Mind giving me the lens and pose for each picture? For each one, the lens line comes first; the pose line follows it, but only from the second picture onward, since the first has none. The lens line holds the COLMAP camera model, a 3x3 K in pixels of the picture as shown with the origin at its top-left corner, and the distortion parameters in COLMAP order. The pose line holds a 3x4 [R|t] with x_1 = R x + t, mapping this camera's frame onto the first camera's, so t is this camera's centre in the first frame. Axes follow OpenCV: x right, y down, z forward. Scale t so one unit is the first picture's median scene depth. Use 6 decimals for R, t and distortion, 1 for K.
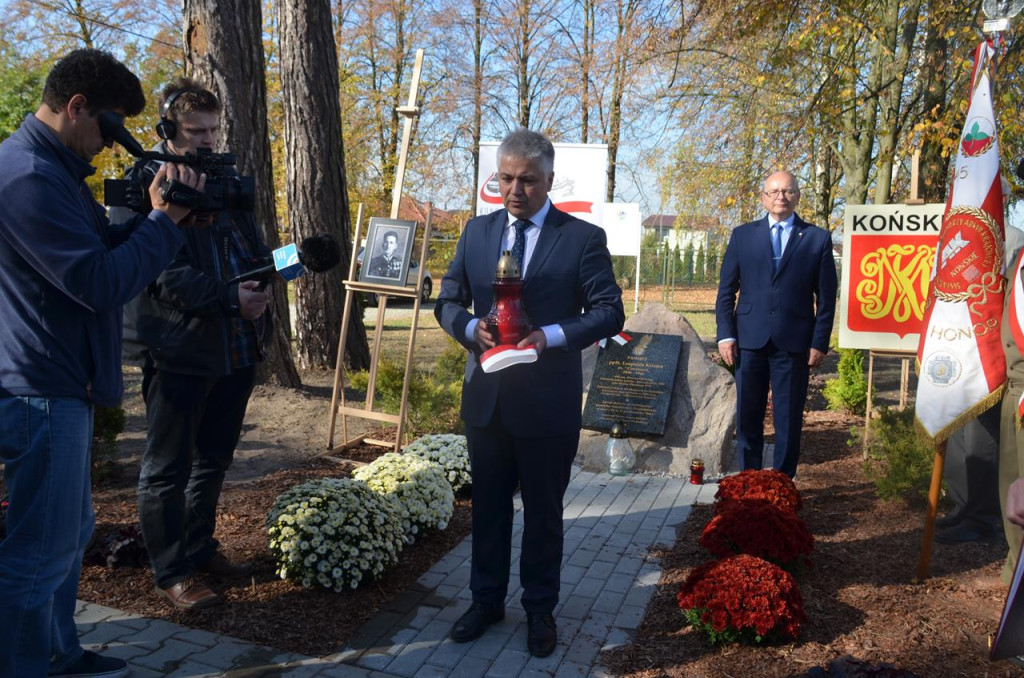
lens RADIAL K [[1000.0, 0, 512.0], [0, 1000.0, 339.0], [0, 0, 1]] dist [-0.003754, 0.004210]
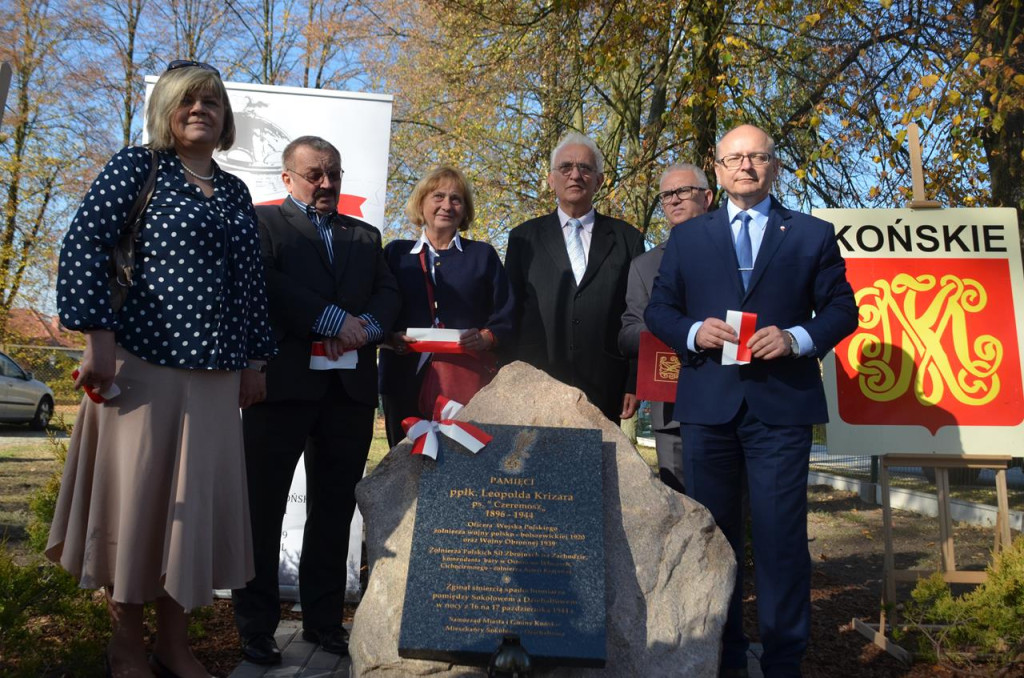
lens RADIAL K [[1000.0, 0, 512.0], [0, 1000.0, 339.0], [0, 0, 1]] dist [-0.003754, 0.004210]
pose [[0.942401, 0.020631, 0.333849, -0.024631], [0.026599, 0.990312, -0.136285, 0.016336], [-0.333426, 0.137316, 0.932723, 0.542455]]
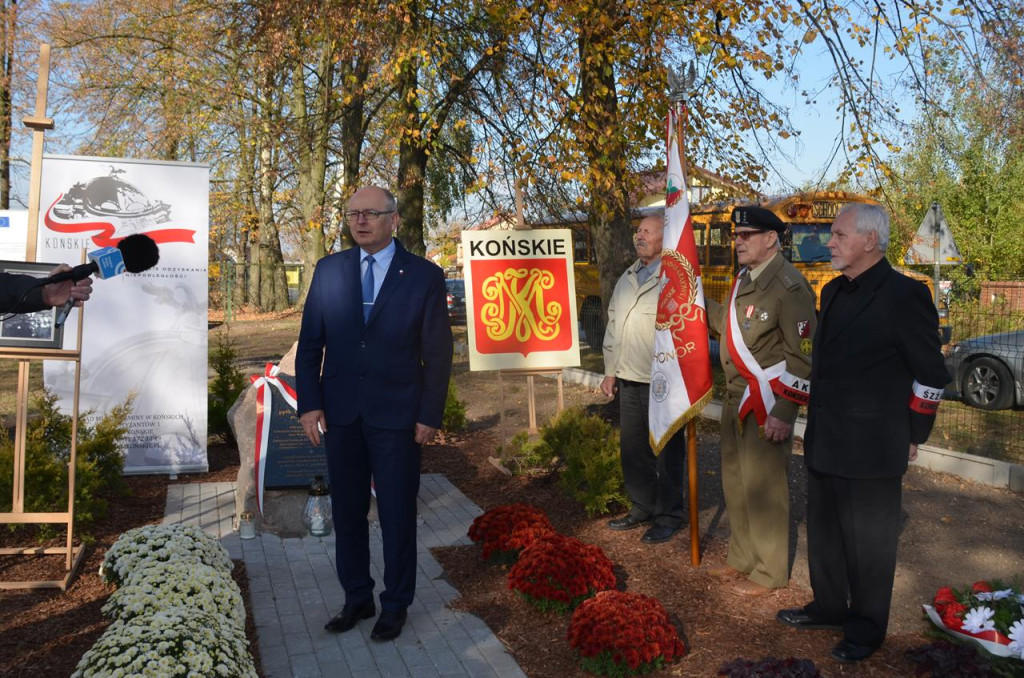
lens RADIAL K [[1065.8, 0, 512.0], [0, 1065.8, 339.0], [0, 0, 1]] dist [0.016153, 0.036580]
pose [[0.818081, -0.074748, 0.570224, -0.260364], [0.075423, 0.996898, 0.022472, -0.046061], [-0.570136, 0.024625, 0.821182, 0.083354]]
